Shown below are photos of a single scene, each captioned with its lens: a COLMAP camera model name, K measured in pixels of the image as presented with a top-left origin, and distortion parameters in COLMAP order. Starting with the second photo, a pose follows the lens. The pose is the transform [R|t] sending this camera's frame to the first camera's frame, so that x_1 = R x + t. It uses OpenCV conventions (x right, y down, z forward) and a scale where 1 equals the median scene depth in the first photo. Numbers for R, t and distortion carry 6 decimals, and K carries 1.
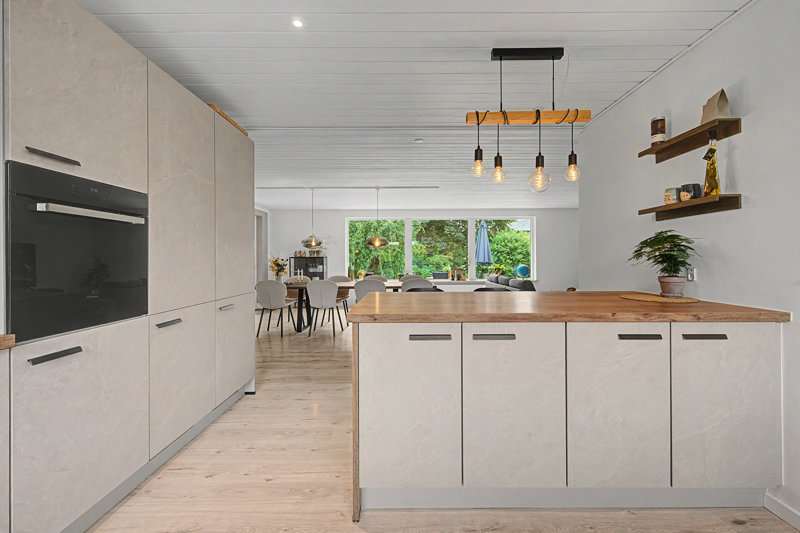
lens RADIAL K [[337.5, 0, 401.8], [0, 337.5, 257.7], [0, 0, 1]] dist [-0.001878, -0.000035]
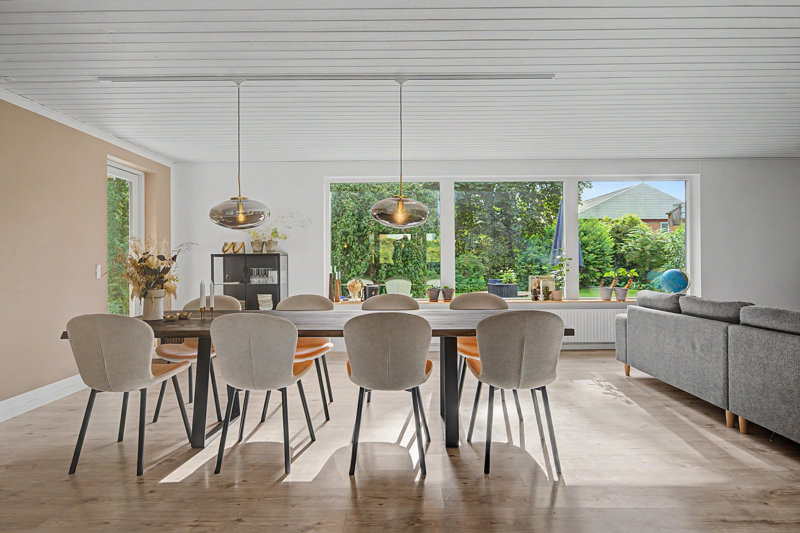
lens RADIAL K [[466.0, 0, 399.5], [0, 466.0, 266.2], [0, 0, 1]] dist [-0.019672, -0.000758]
pose [[0.999931, -0.000975, -0.011729, -0.046354], [0.001136, 0.999905, 0.013748, 0.006135], [0.011714, -0.013760, 0.999837, 0.310959]]
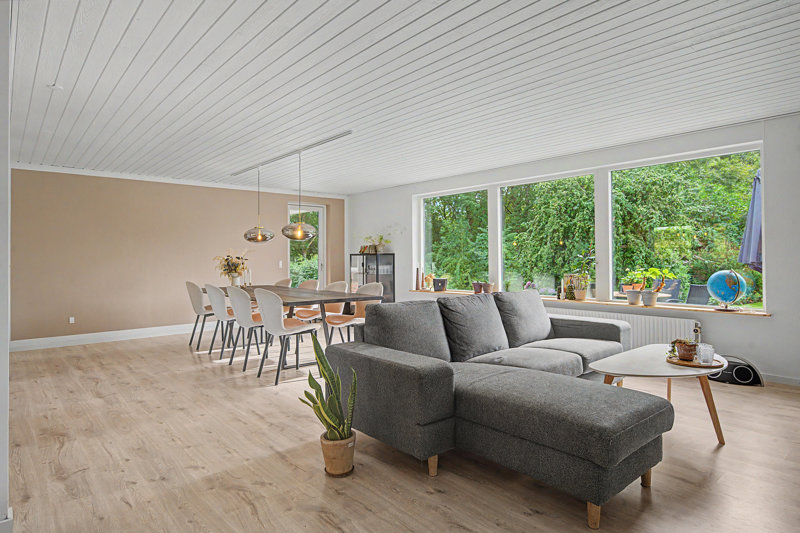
lens RADIAL K [[466.0, 0, 396.6], [0, 466.0, 264.8], [0, 0, 1]] dist [-0.019672, -0.000758]
pose [[0.646657, 0.011867, -0.762689, 0.533018], [0.004120, 0.999810, 0.019050, 0.001960], [0.762770, -0.015461, 0.646485, 0.379840]]
